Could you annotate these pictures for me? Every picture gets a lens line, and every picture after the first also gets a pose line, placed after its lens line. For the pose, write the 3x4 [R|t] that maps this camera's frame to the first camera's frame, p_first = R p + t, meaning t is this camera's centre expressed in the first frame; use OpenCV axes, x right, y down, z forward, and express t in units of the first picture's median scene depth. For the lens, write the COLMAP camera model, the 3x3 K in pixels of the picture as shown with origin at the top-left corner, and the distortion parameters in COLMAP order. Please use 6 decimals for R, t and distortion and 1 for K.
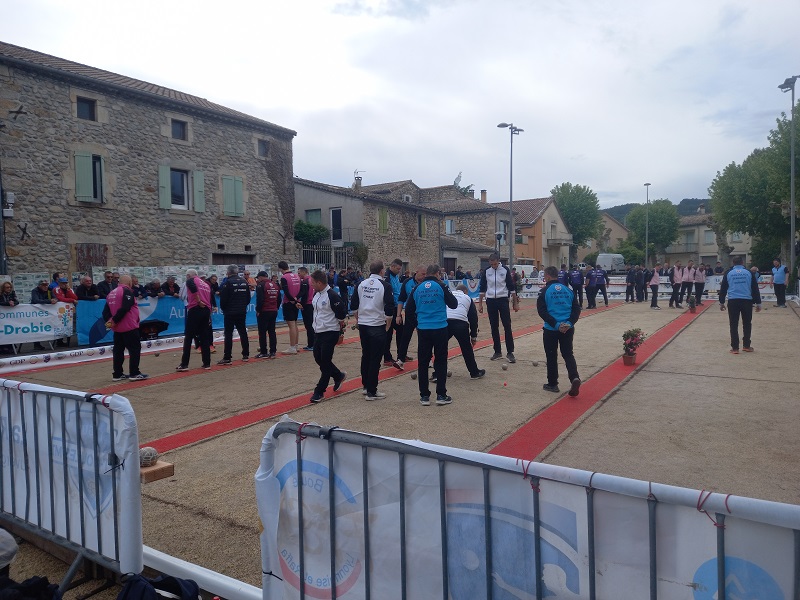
lens RADIAL K [[574.8, 0, 401.2], [0, 574.8, 293.2], [0, 0, 1]] dist [0.120082, -0.113343]
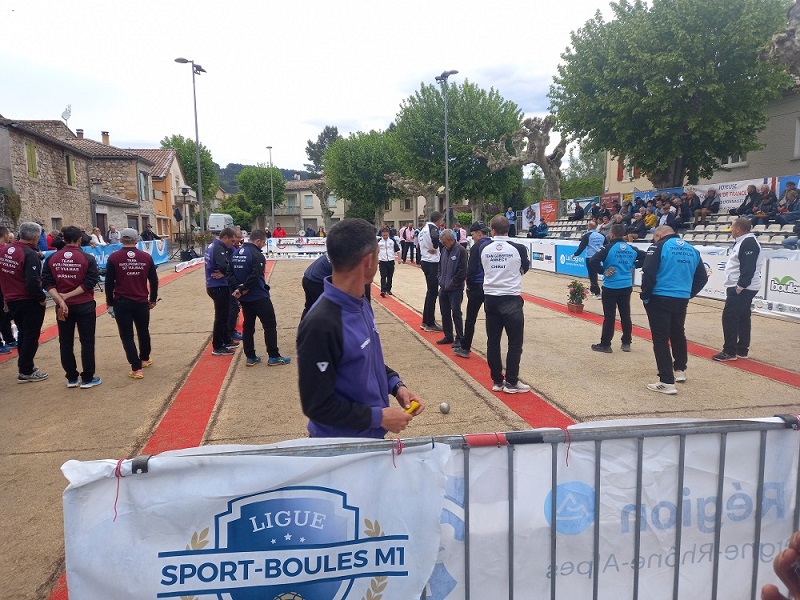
lens RADIAL K [[574.8, 0, 401.2], [0, 574.8, 293.2], [0, 0, 1]] dist [0.120082, -0.113343]
pose [[0.752486, -0.066818, 0.655210, -0.101053], [0.021665, 0.996813, 0.076773, -0.003025], [-0.658252, -0.043576, 0.751535, 0.067677]]
